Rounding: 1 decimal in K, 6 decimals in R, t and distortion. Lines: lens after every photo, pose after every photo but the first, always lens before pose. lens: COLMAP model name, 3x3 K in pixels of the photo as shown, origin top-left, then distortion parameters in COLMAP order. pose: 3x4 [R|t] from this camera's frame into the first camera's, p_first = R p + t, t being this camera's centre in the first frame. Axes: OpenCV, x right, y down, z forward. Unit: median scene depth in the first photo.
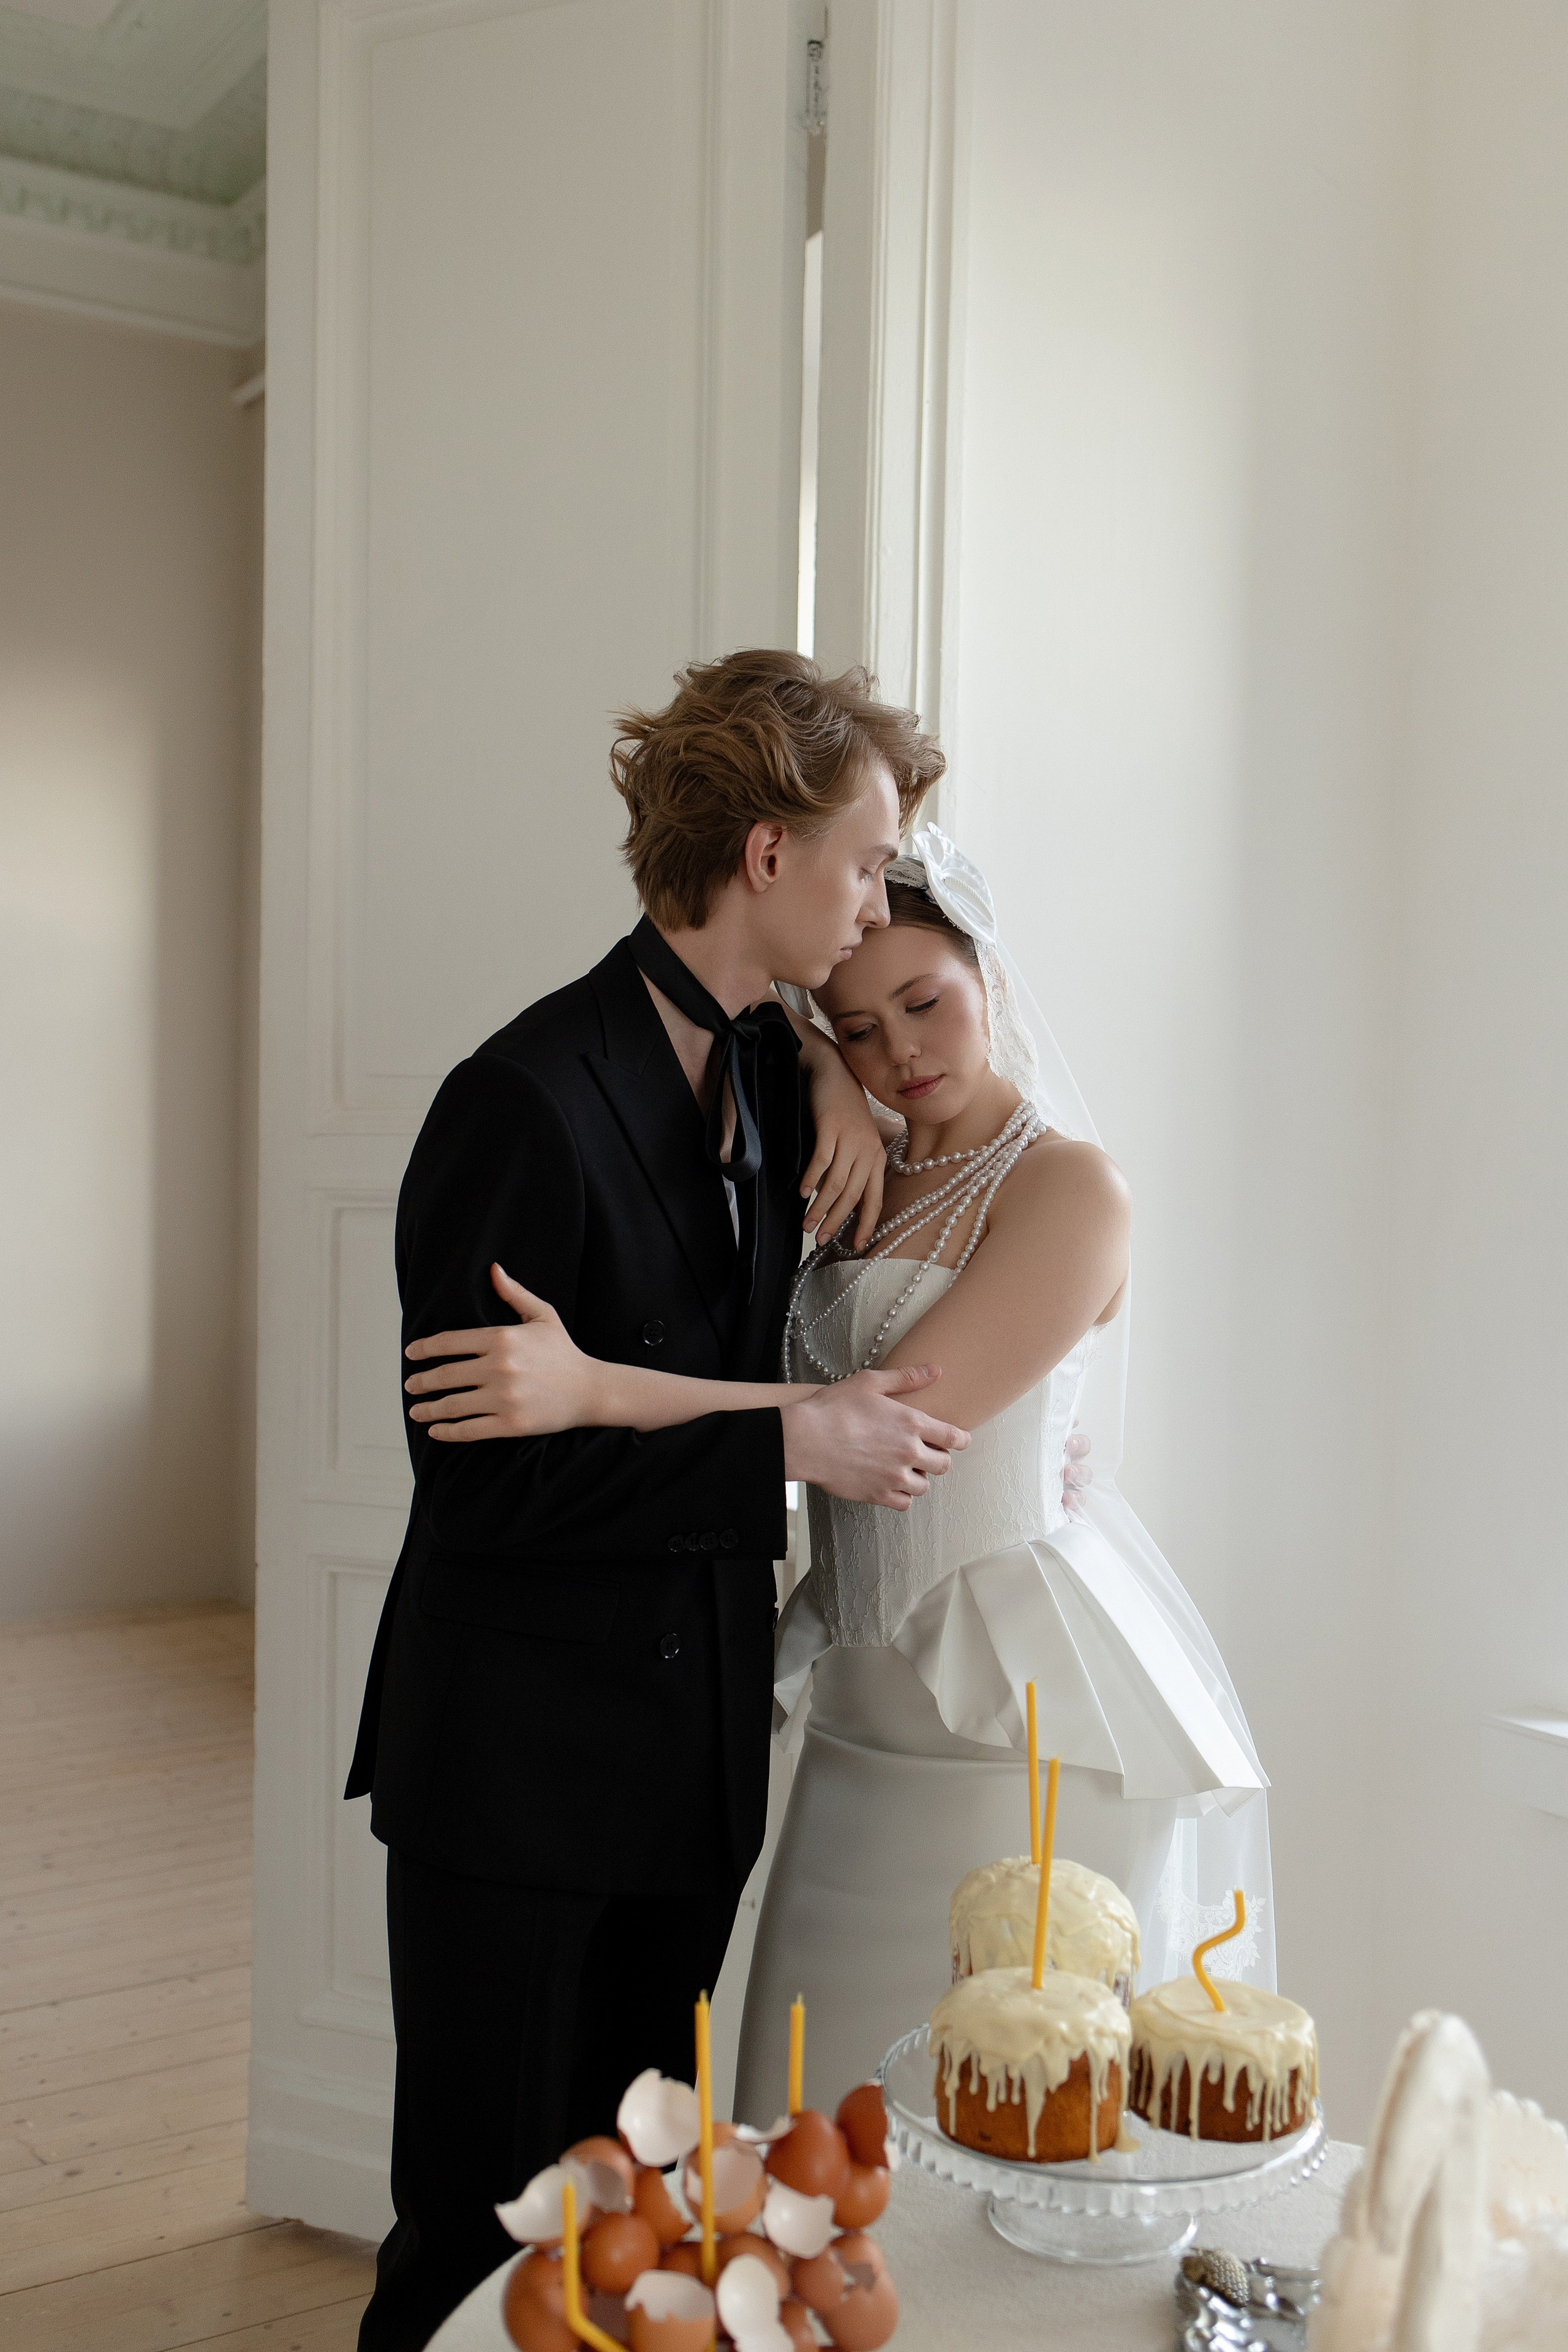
lens RADIAL K [[2328.8, 0, 776.6], [0, 2328.8, 1175.0], [0, 0, 1]] dist [-0.014940, 0.000000]
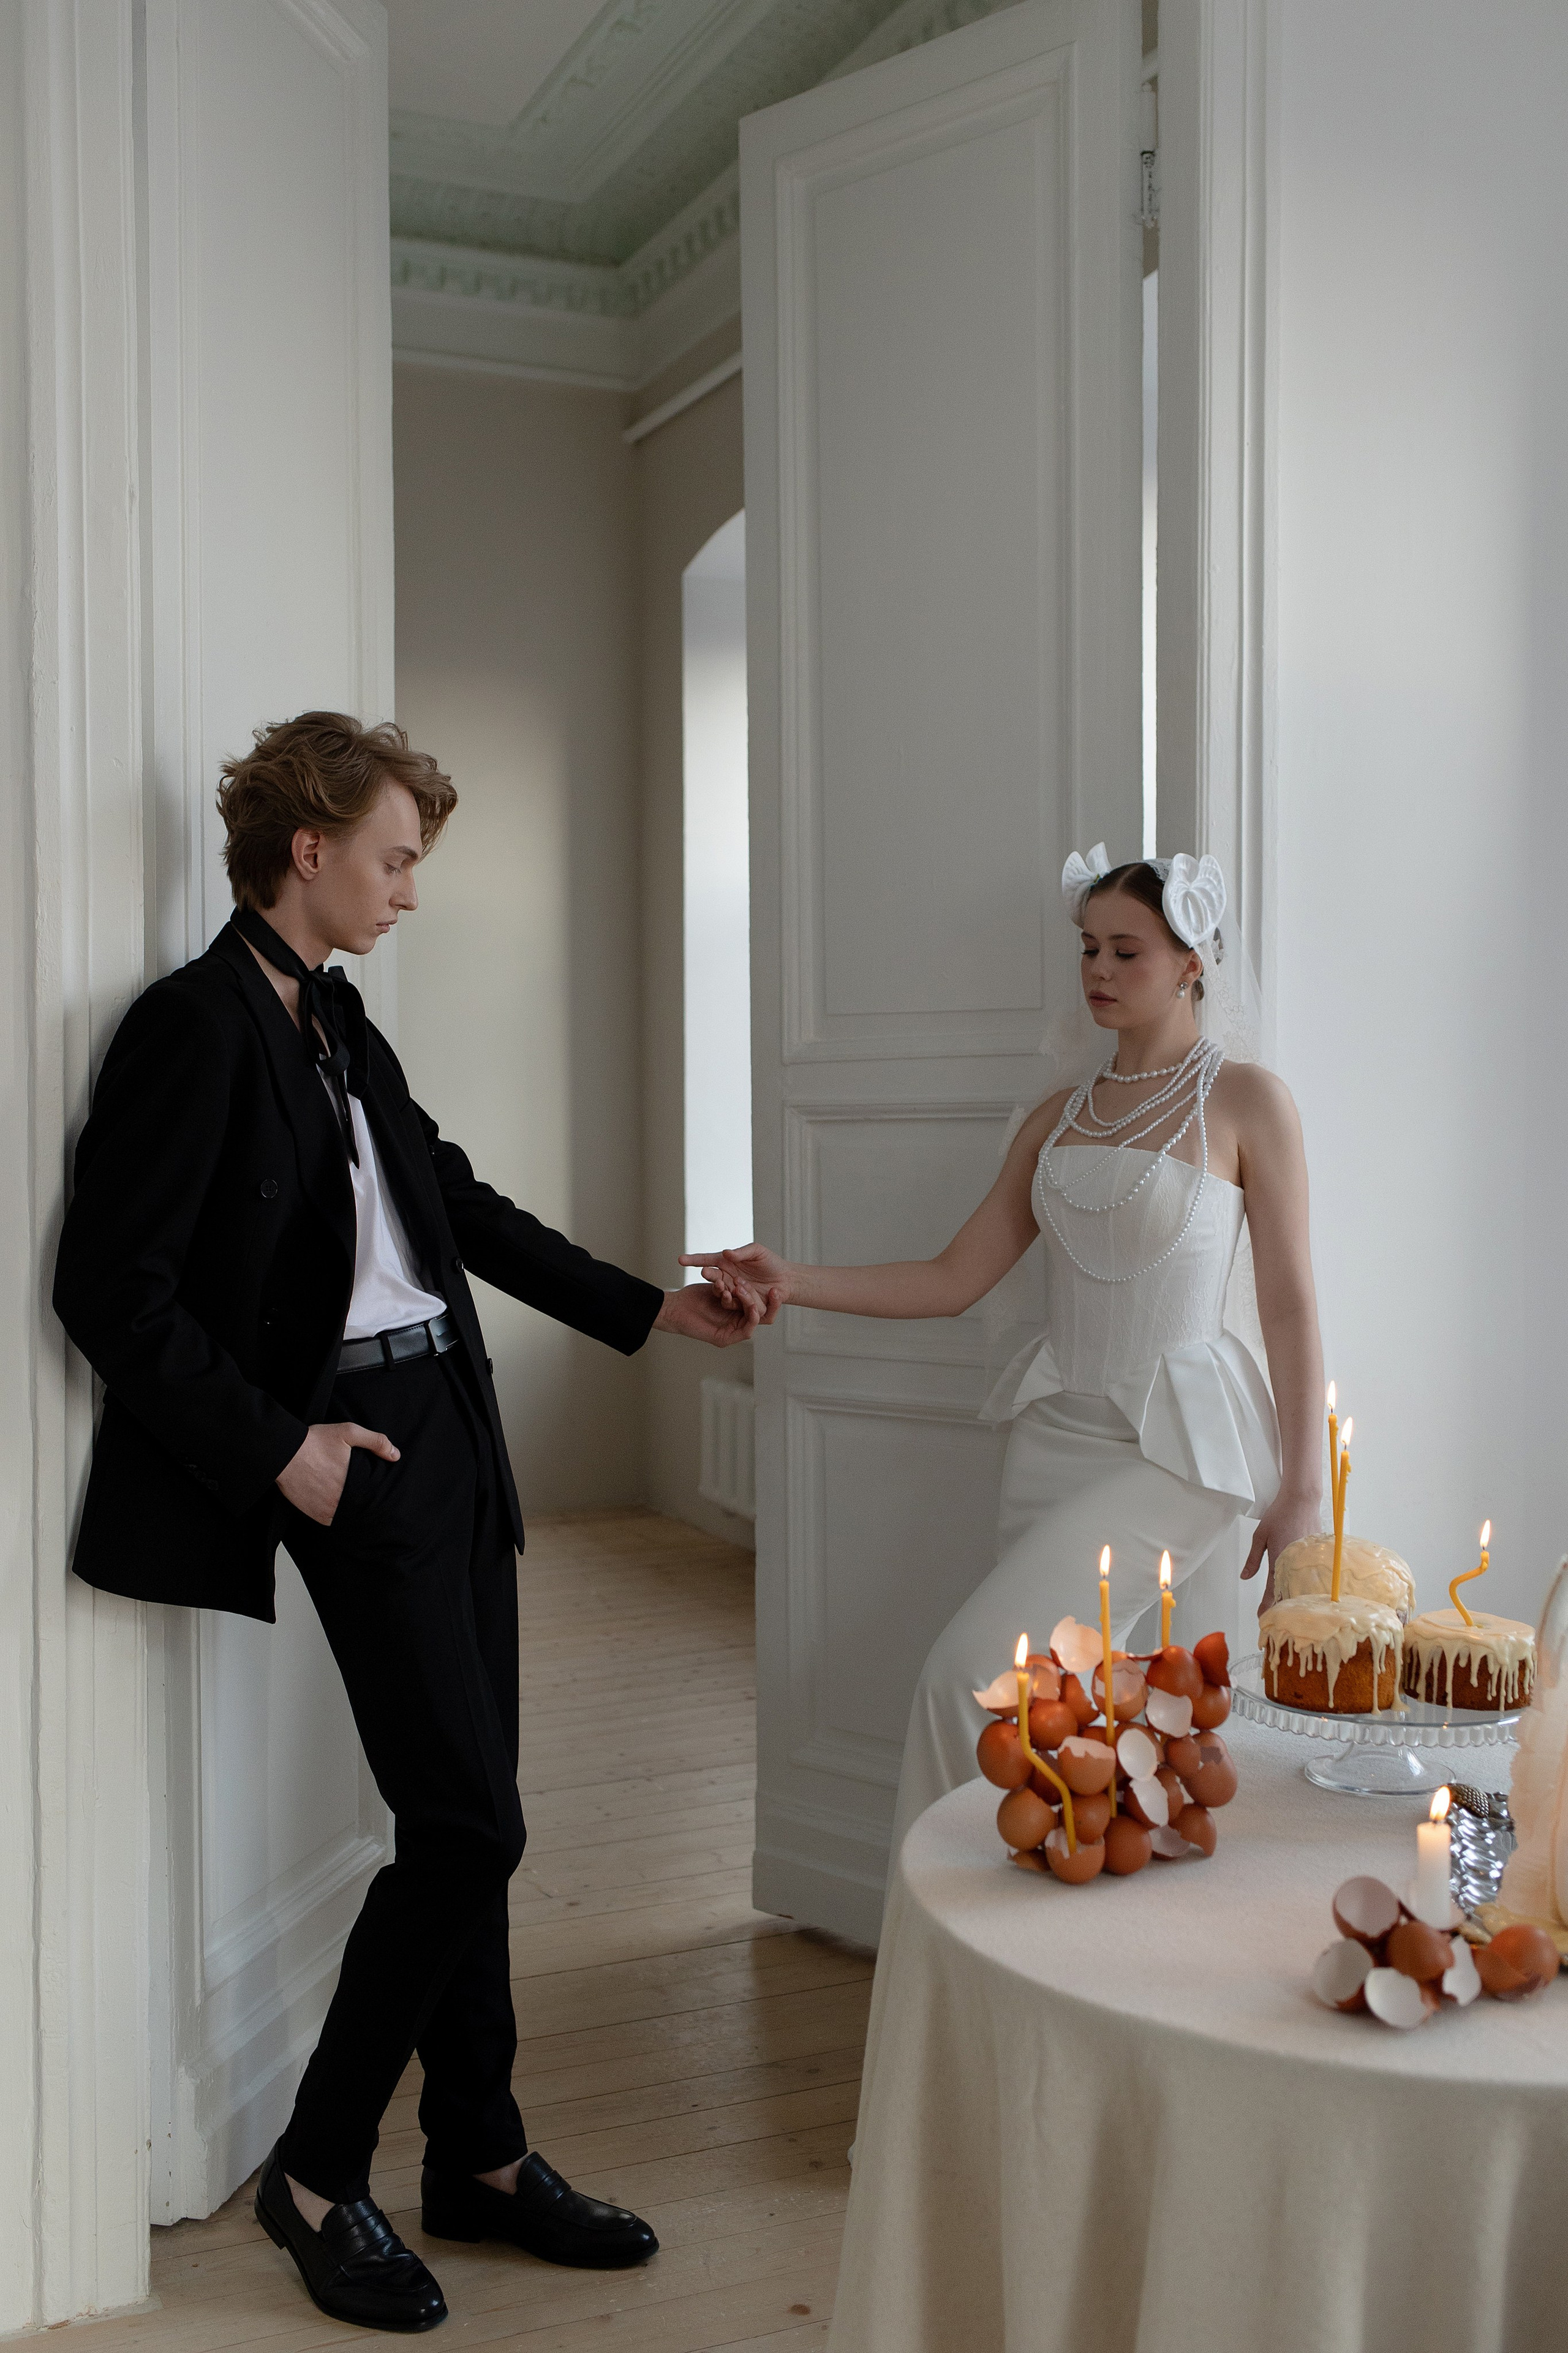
lens RADIAL K [[2329.6, 0, 741.4], [0, 2329.6, 1191.6], [0, 0, 1]] dist [-0.014940, 0.000000]
pose [[0.986785, -0.017300, -0.161112, -0.013486], [0.019689, 0.999718, 0.013247, 0.071709], [0.160837, -0.016244, 0.986847, -0.469602]]
